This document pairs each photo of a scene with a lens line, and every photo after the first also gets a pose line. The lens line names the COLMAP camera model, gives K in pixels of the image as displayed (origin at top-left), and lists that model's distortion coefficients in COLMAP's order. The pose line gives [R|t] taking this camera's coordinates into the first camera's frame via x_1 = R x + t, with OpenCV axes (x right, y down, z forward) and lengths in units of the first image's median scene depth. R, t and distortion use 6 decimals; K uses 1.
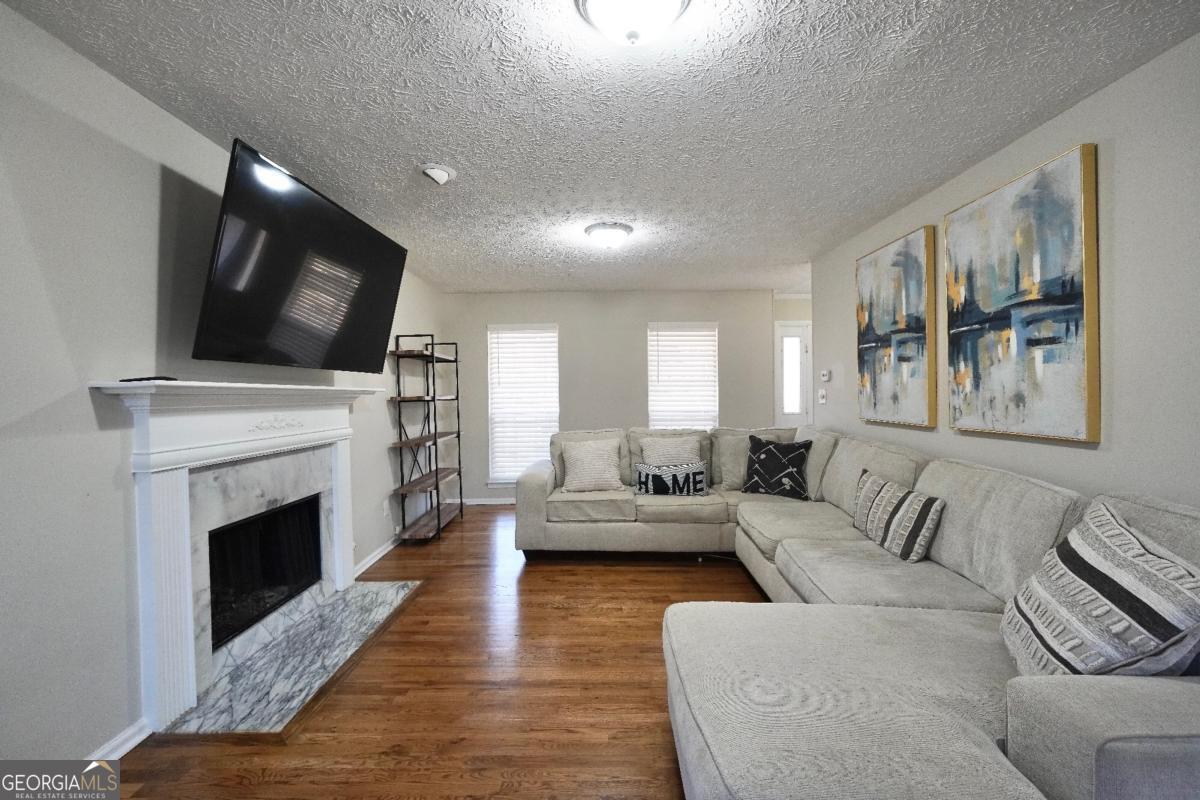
lens RADIAL K [[503.1, 0, 594.5], [0, 503.1, 401.0], [0, 0, 1]] dist [-0.018348, 0.006104]
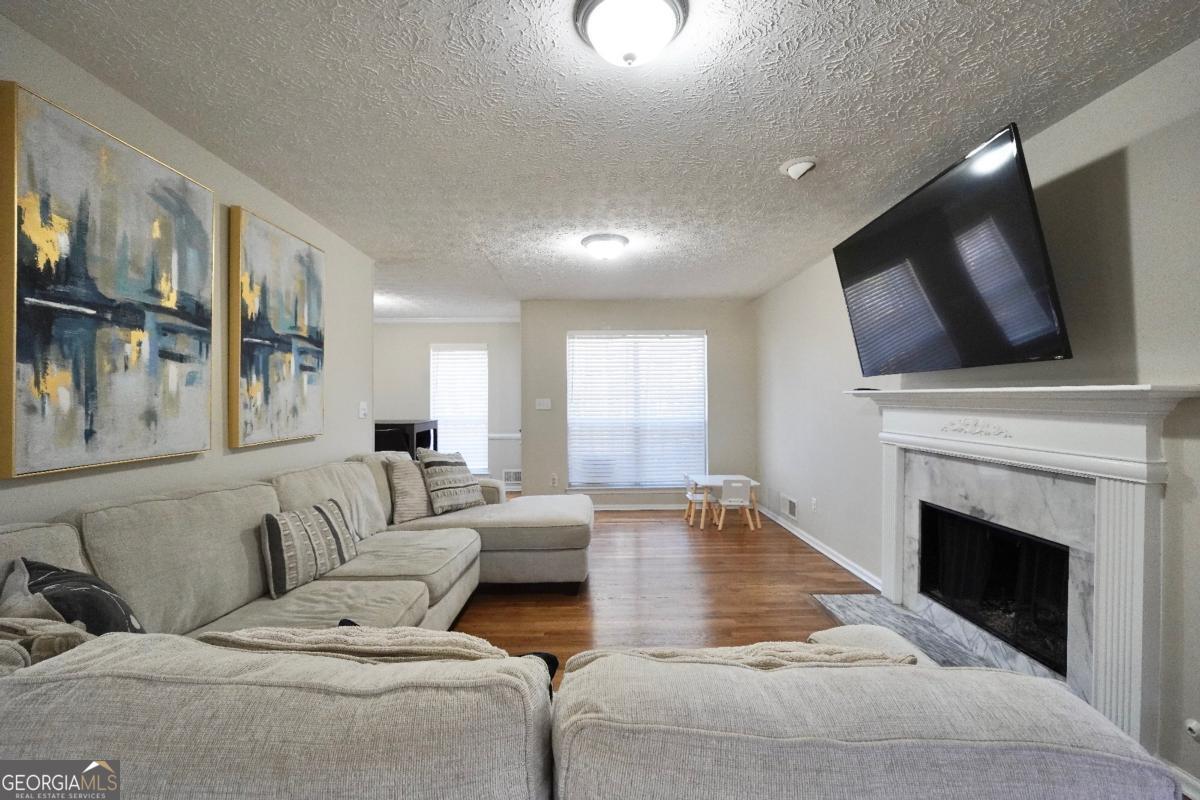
lens RADIAL K [[503.1, 0, 596.3], [0, 503.1, 400.9], [0, 0, 1]] dist [-0.018348, 0.006104]
pose [[-0.999803, 0.014661, -0.013357, 0.082486], [0.014416, 0.999729, 0.018305, -0.031500], [0.013622, 0.018109, -0.999743, 1.759975]]
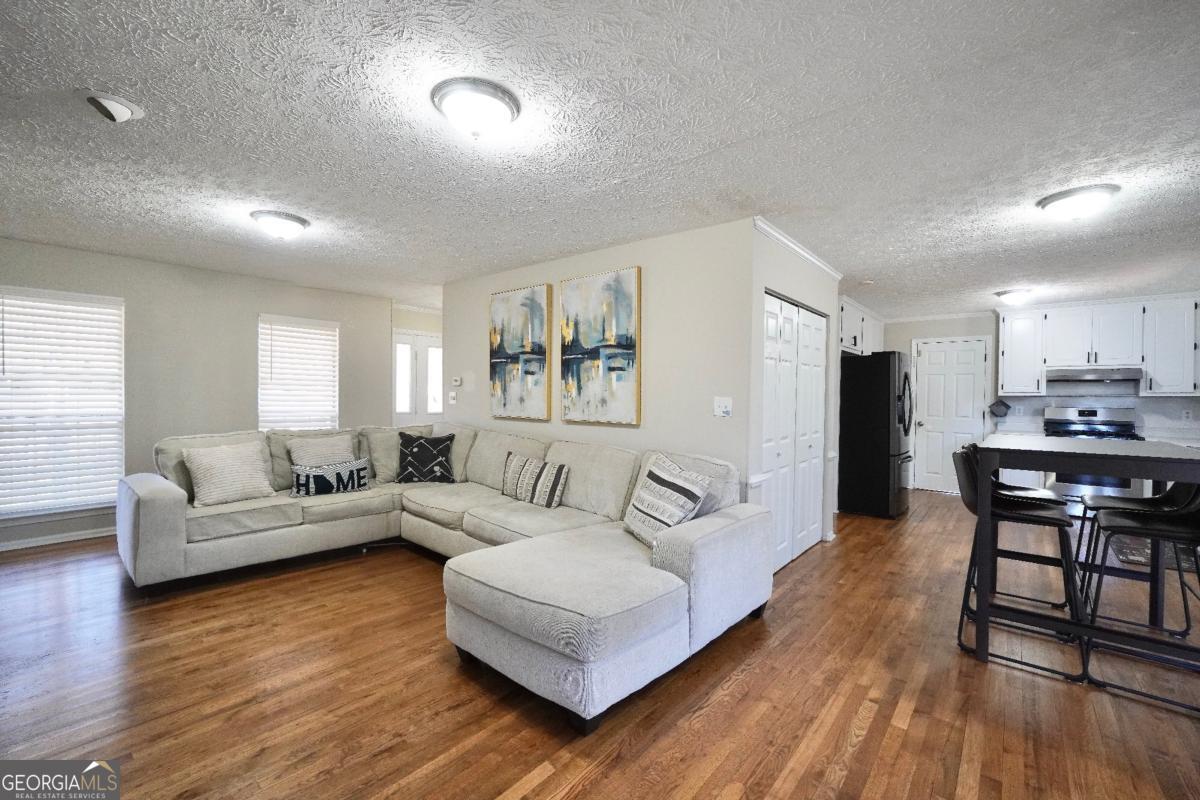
lens RADIAL K [[503.1, 0, 593.8], [0, 503.1, 399.4], [0, 0, 1]] dist [-0.018348, 0.006104]
pose [[0.645574, 0.011846, 0.763606, -0.375982], [-0.007660, 0.999930, -0.009037, 0.003550], [-0.763659, -0.000016, 0.645619, -0.068293]]
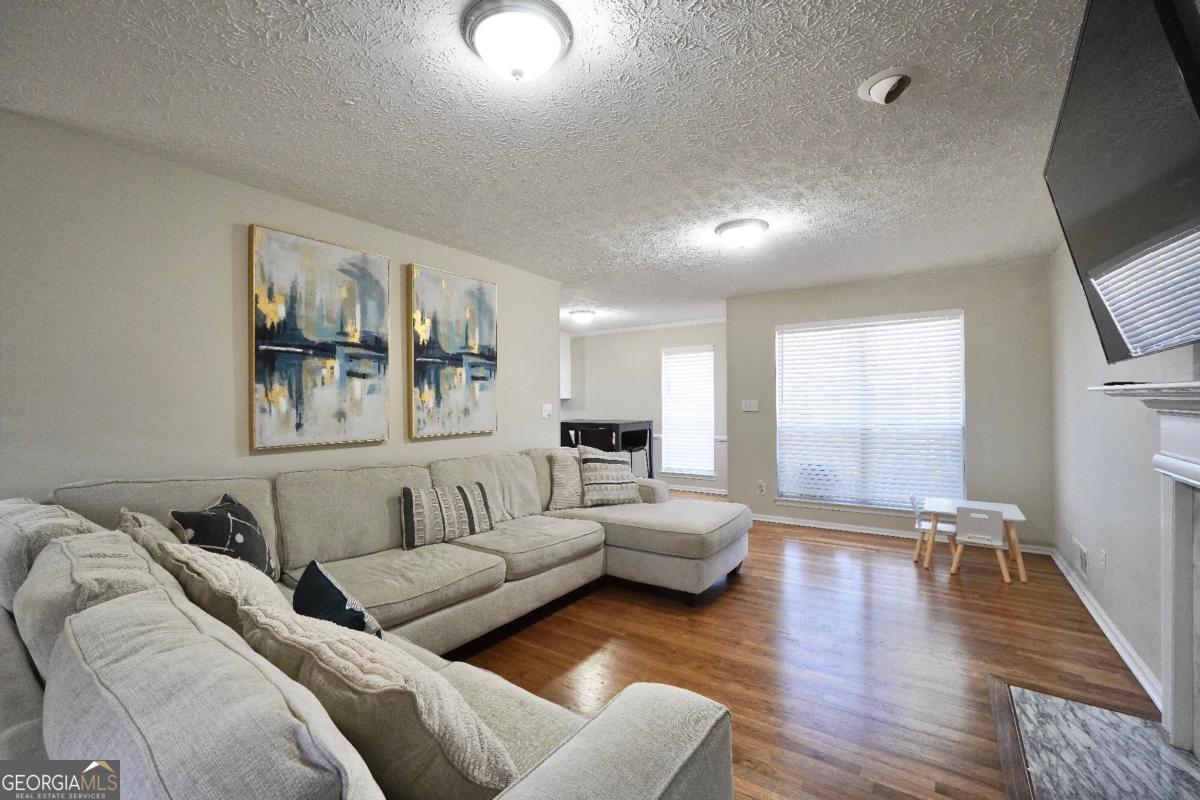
lens RADIAL K [[503.1, 0, 593.9], [0, 503.1, 399.8], [0, 0, 1]] dist [-0.018348, 0.006104]
pose [[-0.821921, 0.021155, 0.569209, -0.329383], [0.027046, 0.999632, 0.001902, -0.026506], [-0.568960, 0.016959, -0.822191, 1.634595]]
